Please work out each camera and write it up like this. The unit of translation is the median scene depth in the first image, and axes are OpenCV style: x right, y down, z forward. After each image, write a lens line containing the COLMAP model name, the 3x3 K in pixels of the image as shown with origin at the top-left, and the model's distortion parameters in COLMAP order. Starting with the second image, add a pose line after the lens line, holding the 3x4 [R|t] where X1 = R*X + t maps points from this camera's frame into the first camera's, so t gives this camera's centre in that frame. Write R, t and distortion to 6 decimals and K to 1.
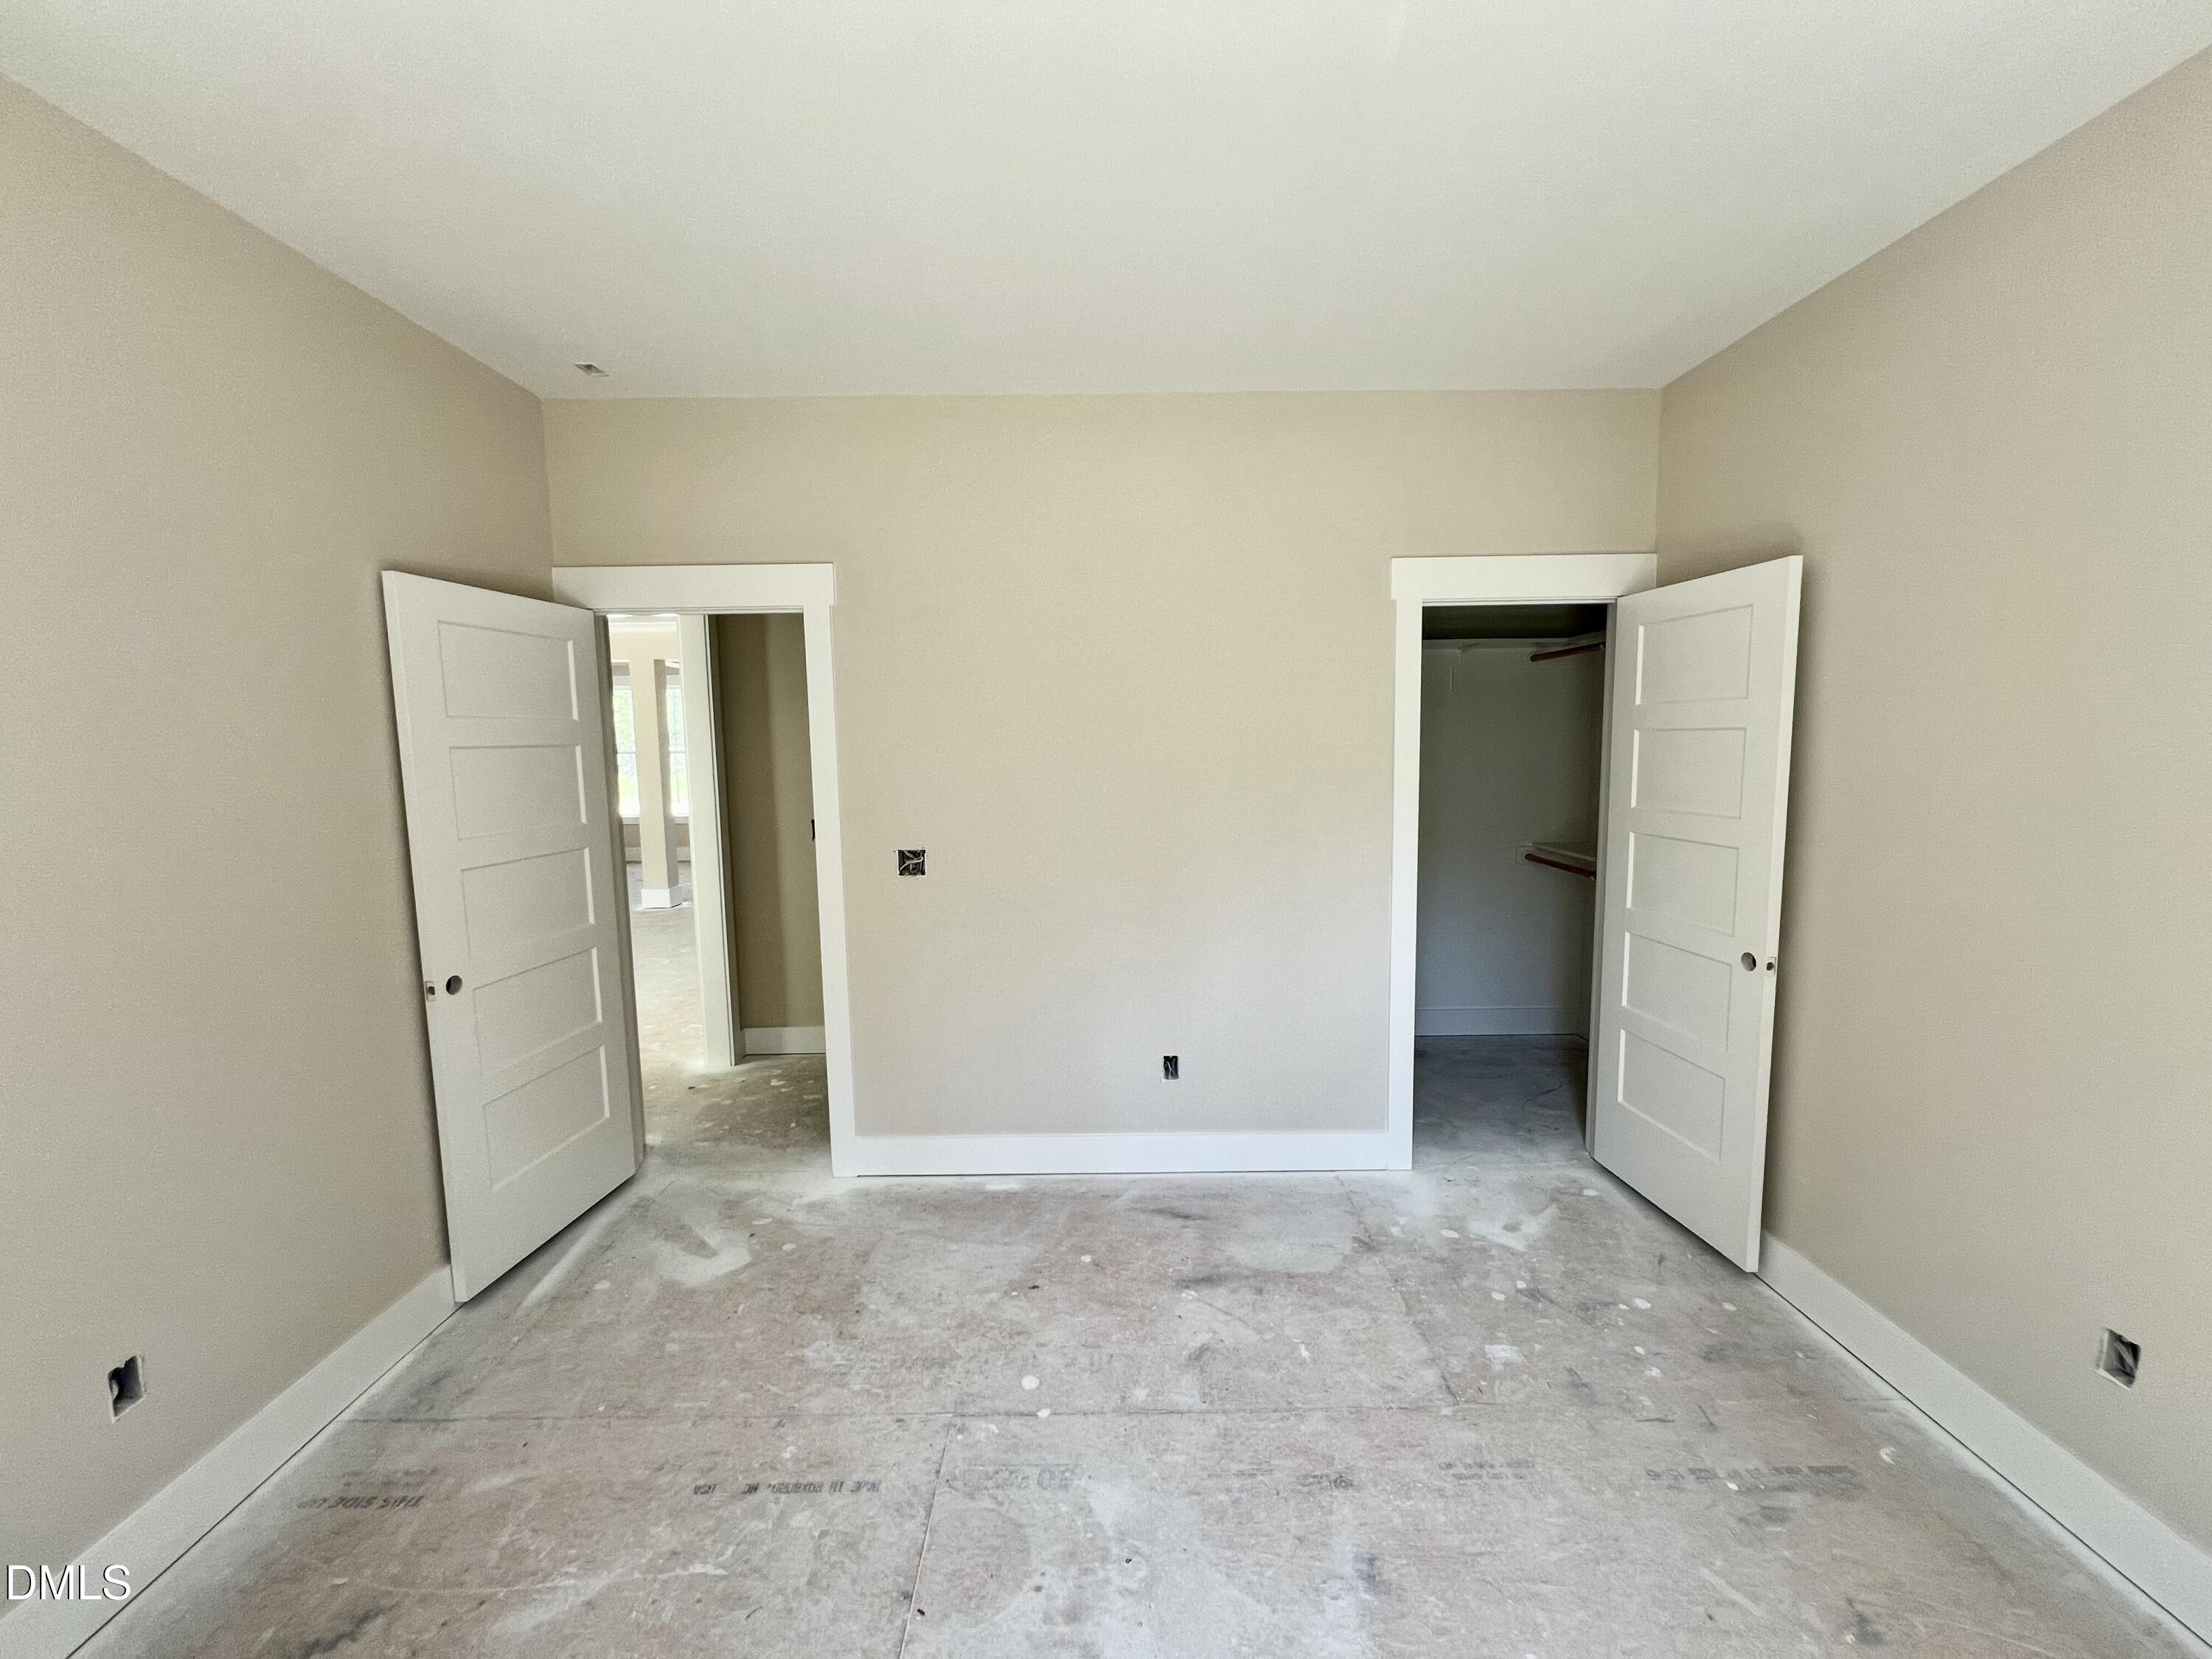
lens RADIAL K [[887.3, 0, 1096.2], [0, 887.3, 832.0], [0, 0, 1]] dist [0.000429, 0.000404]
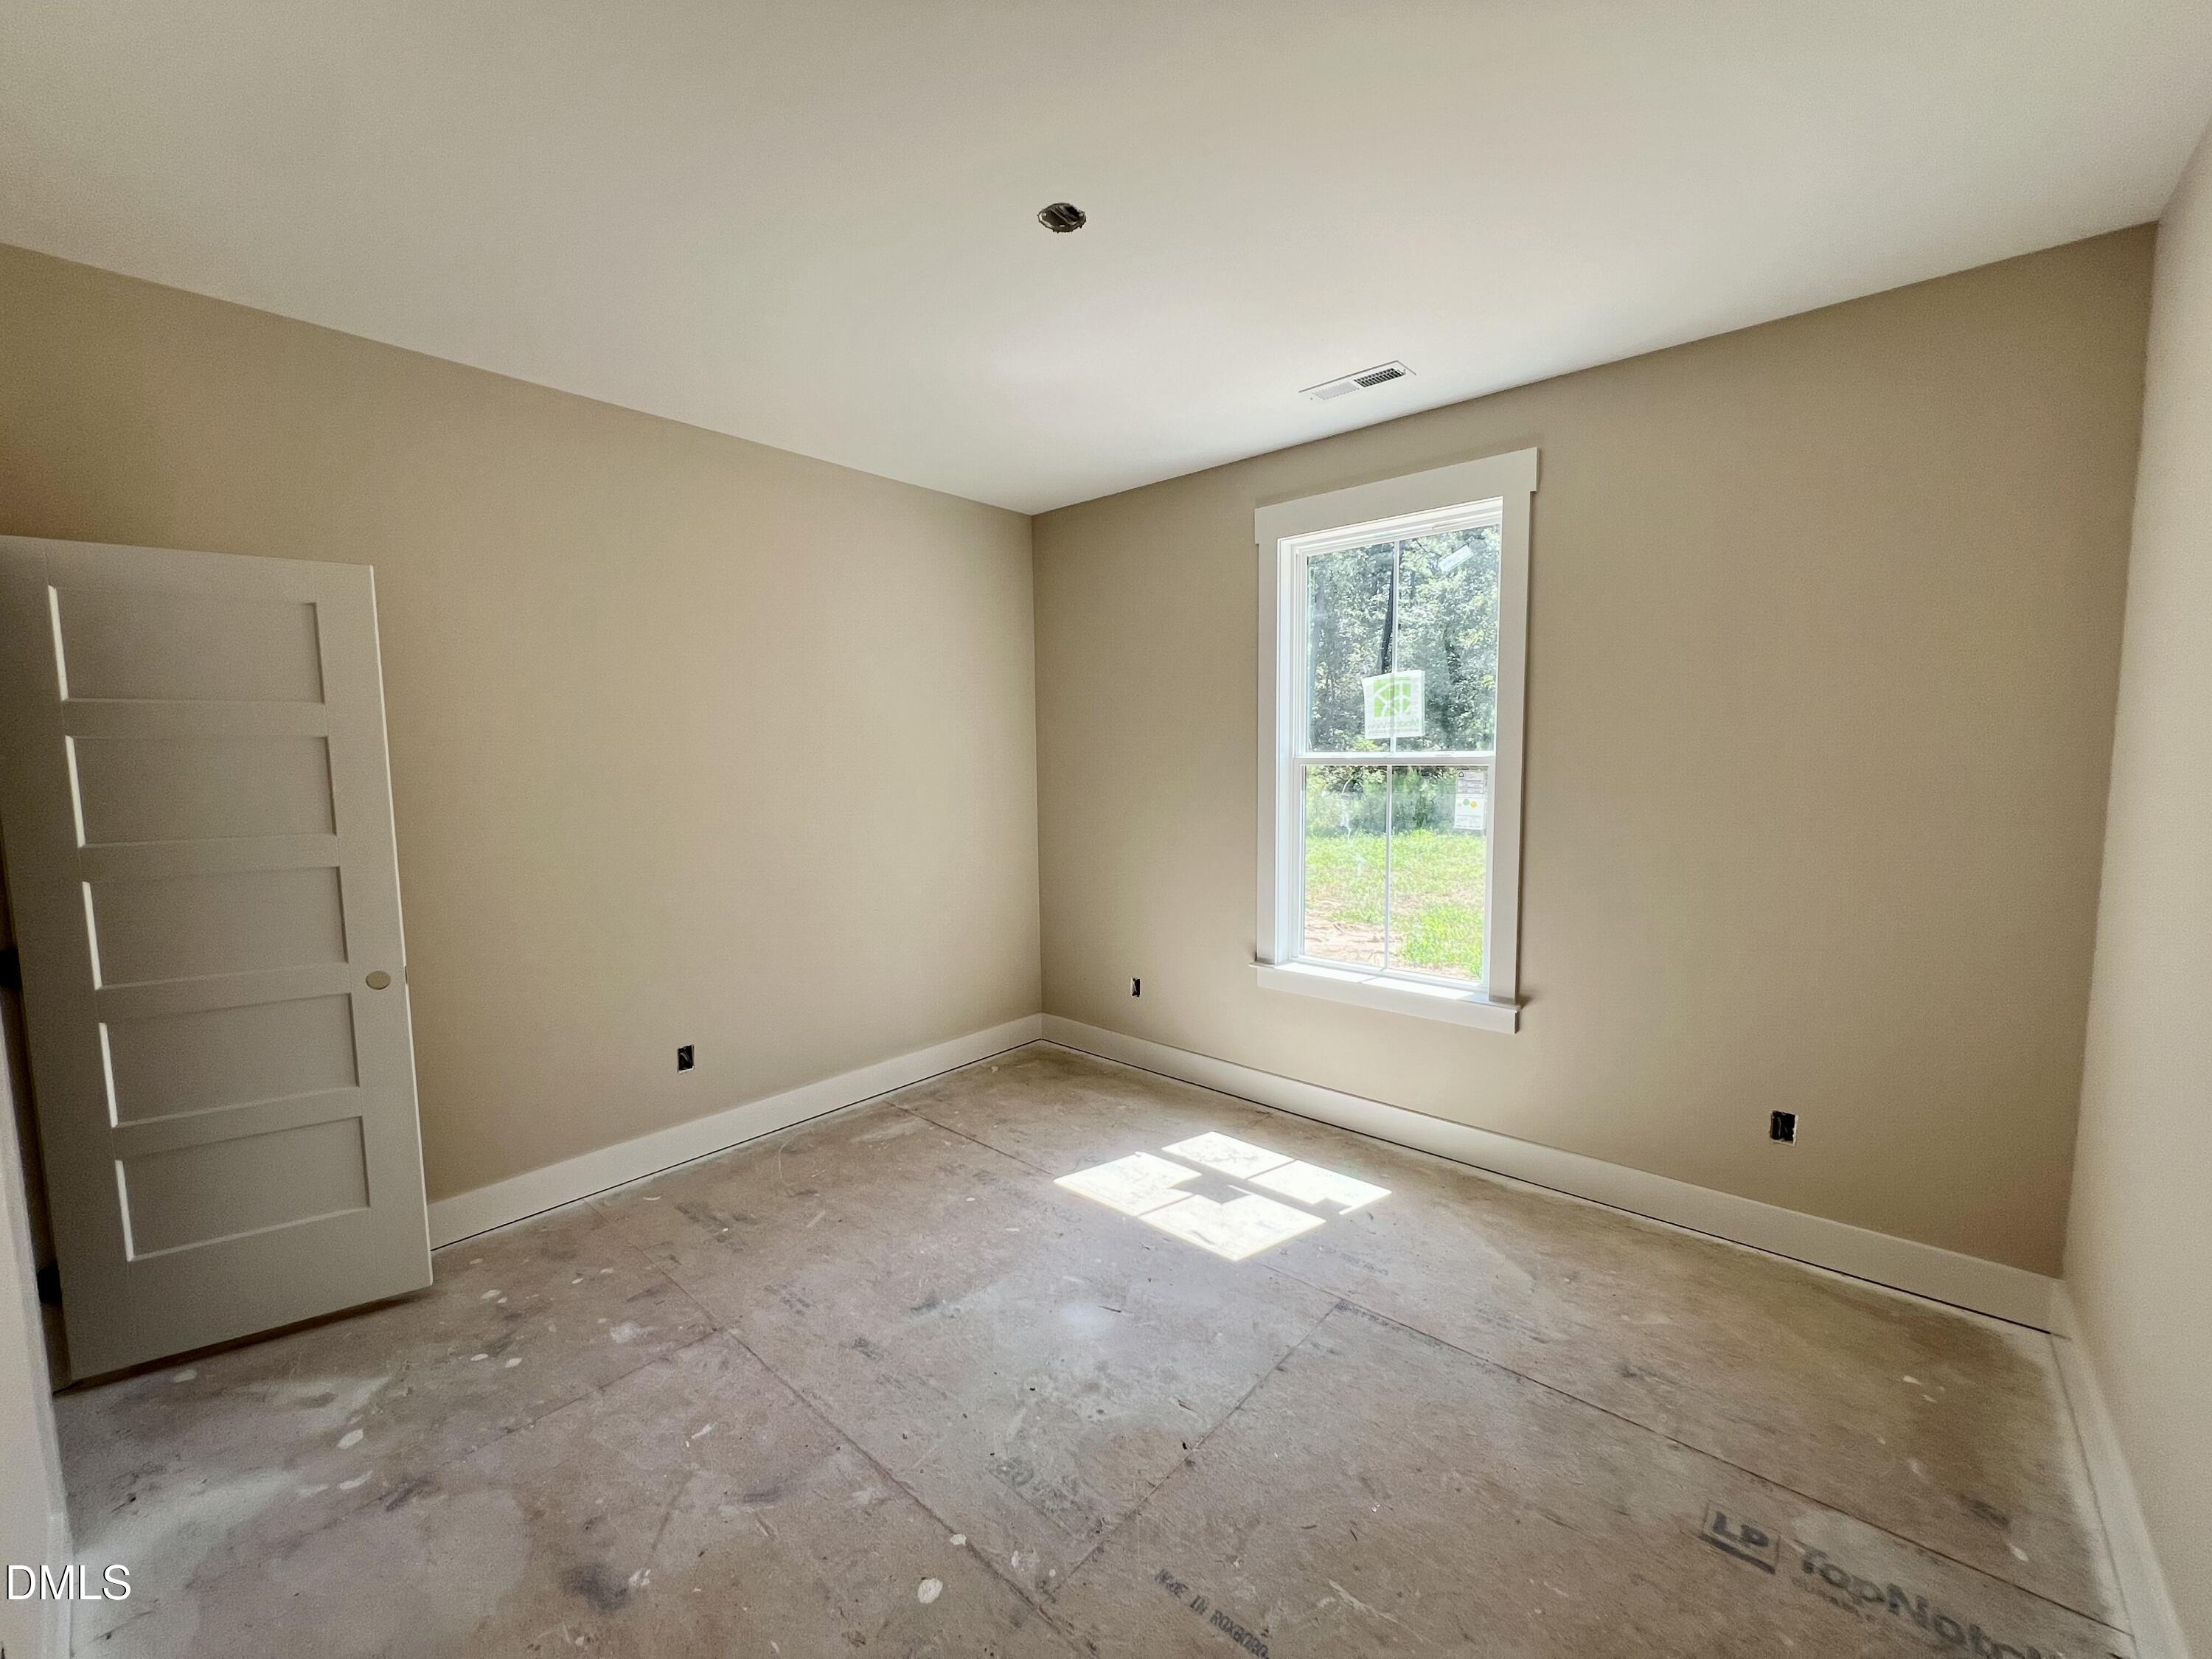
lens RADIAL K [[887.3, 0, 1096.2], [0, 887.3, 832.0], [0, 0, 1]] dist [0.000429, 0.000404]
pose [[-0.745862, -0.038675, 0.664977, -0.726523], [0.089583, 0.983419, 0.157675, -0.123803], [-0.660049, 0.177174, -0.730030, 1.496127]]
